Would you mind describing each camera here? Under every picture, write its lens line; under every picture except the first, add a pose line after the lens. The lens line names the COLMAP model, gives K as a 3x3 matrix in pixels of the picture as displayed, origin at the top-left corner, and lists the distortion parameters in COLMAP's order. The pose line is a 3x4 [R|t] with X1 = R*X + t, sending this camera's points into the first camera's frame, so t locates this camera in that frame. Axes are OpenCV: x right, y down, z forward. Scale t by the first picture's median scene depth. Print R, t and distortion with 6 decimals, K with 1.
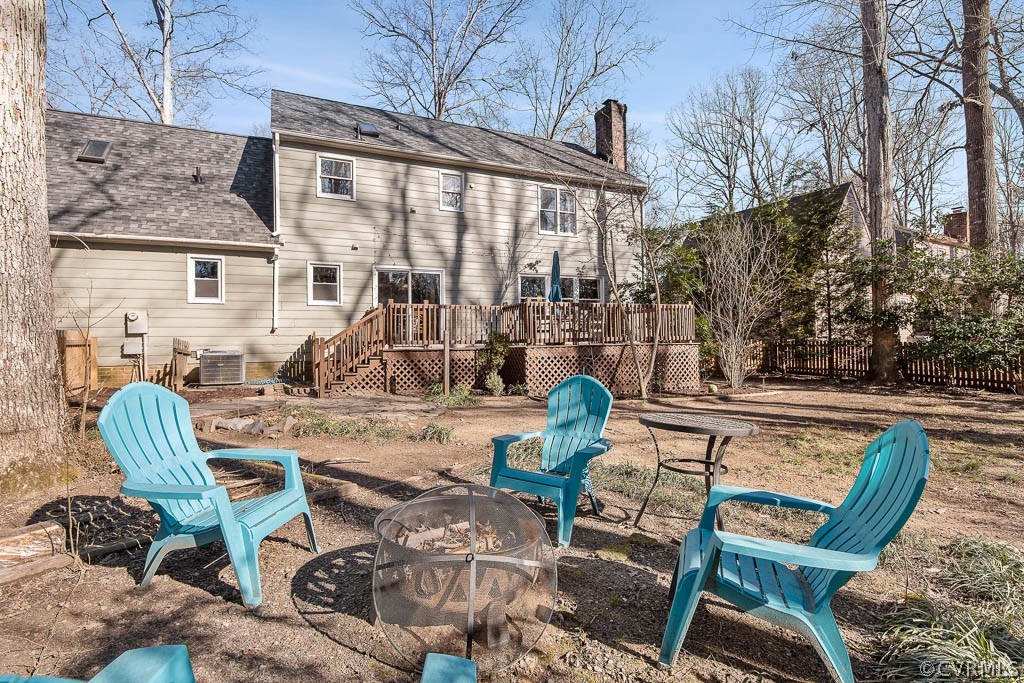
lens RADIAL K [[493.8, 0, 512.0], [0, 493.8, 341.5], [0, 0, 1]] dist [0.001086, 0.000643]
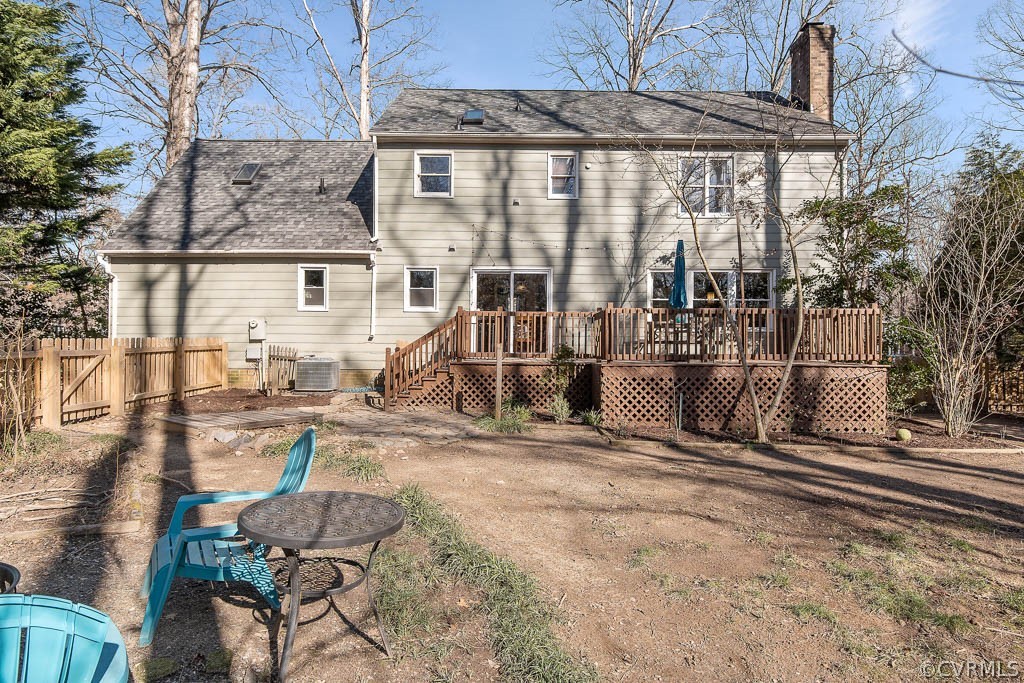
lens RADIAL K [[562.2, 0, 511.8], [0, 562.2, 351.7], [0, 0, 1]] dist [-0.003072, -0.001088]
pose [[0.910801, 0.025057, -0.412085, 0.233190], [-0.018289, 0.999625, 0.020359, -0.022546], [0.412441, -0.011007, 0.910918, 0.093697]]
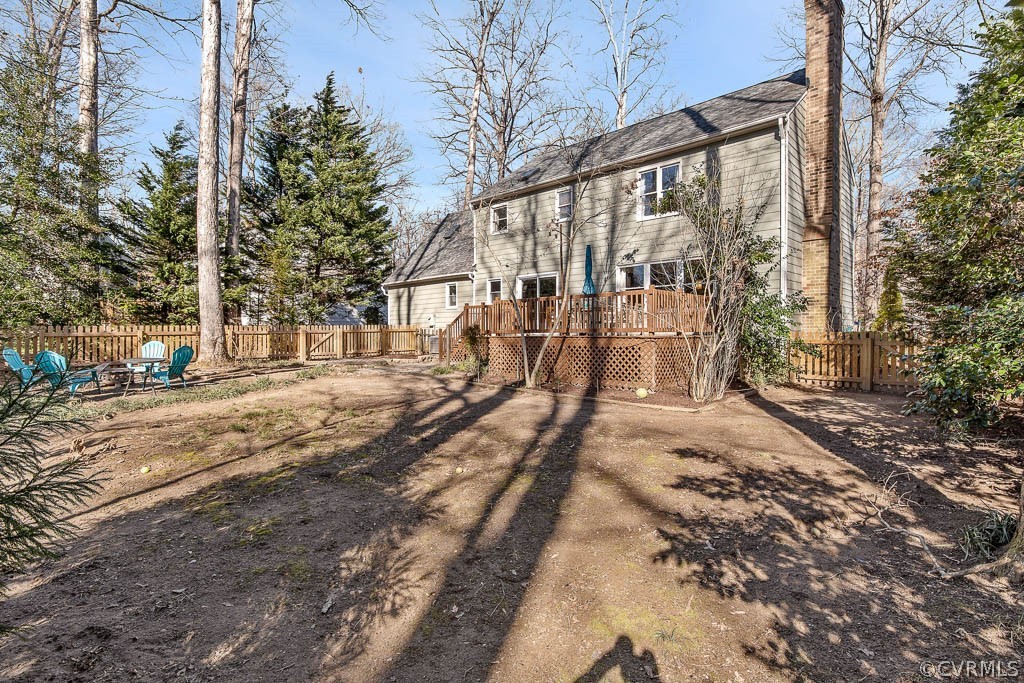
lens RADIAL K [[493.8, 0, 512.0], [0, 493.8, 341.5], [0, 0, 1]] dist [0.001086, 0.000643]
pose [[0.376680, 0.029306, -0.925880, 1.074050], [-0.003133, 0.999534, 0.030363, -0.012758], [0.926338, -0.008536, 0.376597, 0.493864]]
